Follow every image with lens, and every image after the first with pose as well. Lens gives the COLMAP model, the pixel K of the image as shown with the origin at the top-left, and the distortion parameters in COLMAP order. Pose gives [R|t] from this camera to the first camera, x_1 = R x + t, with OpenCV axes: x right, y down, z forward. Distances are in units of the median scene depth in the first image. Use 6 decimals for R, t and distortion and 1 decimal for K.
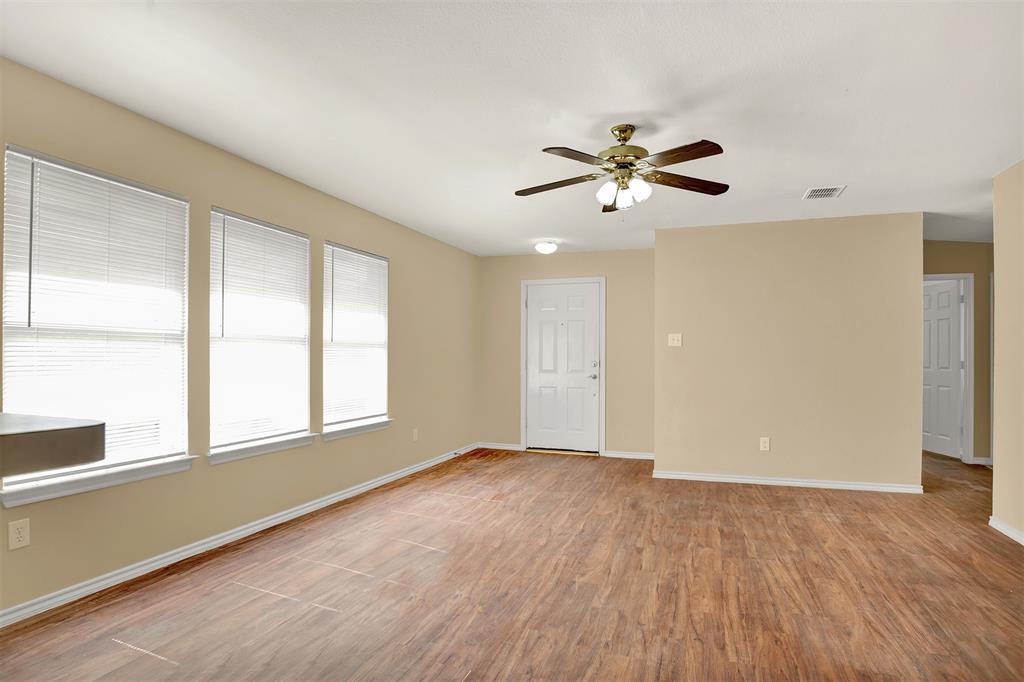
lens RADIAL K [[545.8, 0, 524.1], [0, 545.8, 354.8], [0, 0, 1]] dist [-0.059422, 0.020069]
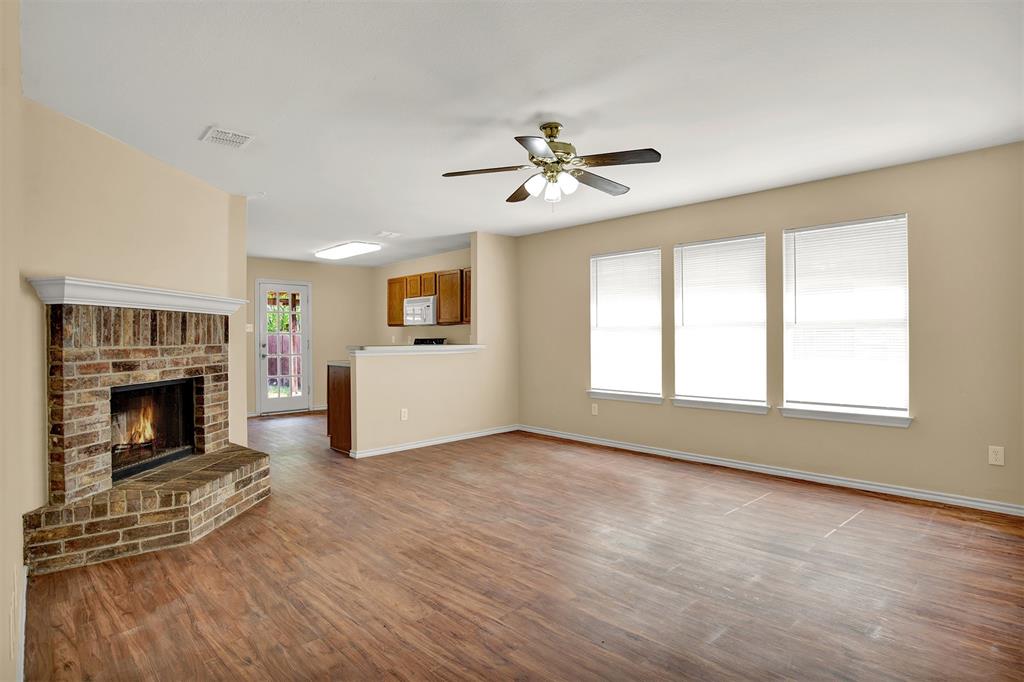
lens RADIAL K [[541.5, 0, 513.4], [0, 541.5, 334.9], [0, 0, 1]] dist [-0.060167, 0.019015]
pose [[-0.472814, -0.004502, -0.881150, 1.115358], [0.007979, 0.999924, -0.009390, 0.004975], [0.881126, -0.011470, -0.472743, 1.383091]]
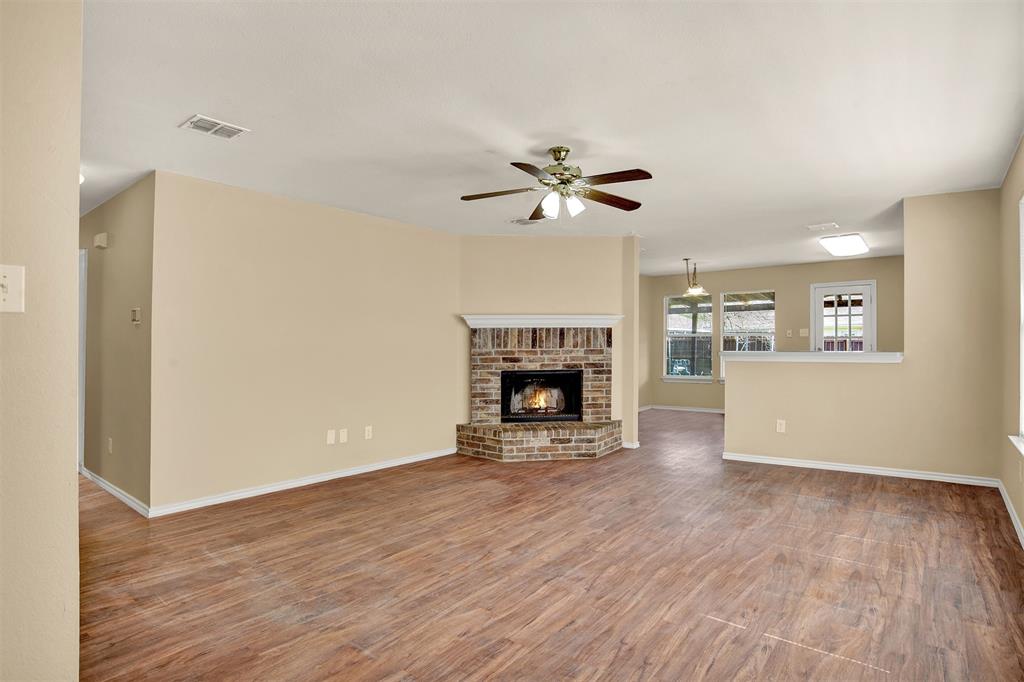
lens RADIAL K [[541.5, 0, 513.4], [0, 541.5, 334.9], [0, 0, 1]] dist [-0.060167, 0.019015]
pose [[-0.939074, 0.009353, 0.343588, -0.124448], [0.002270, 0.999777, -0.021010, 0.002334], [-0.343707, -0.018950, -0.938886, 2.047078]]
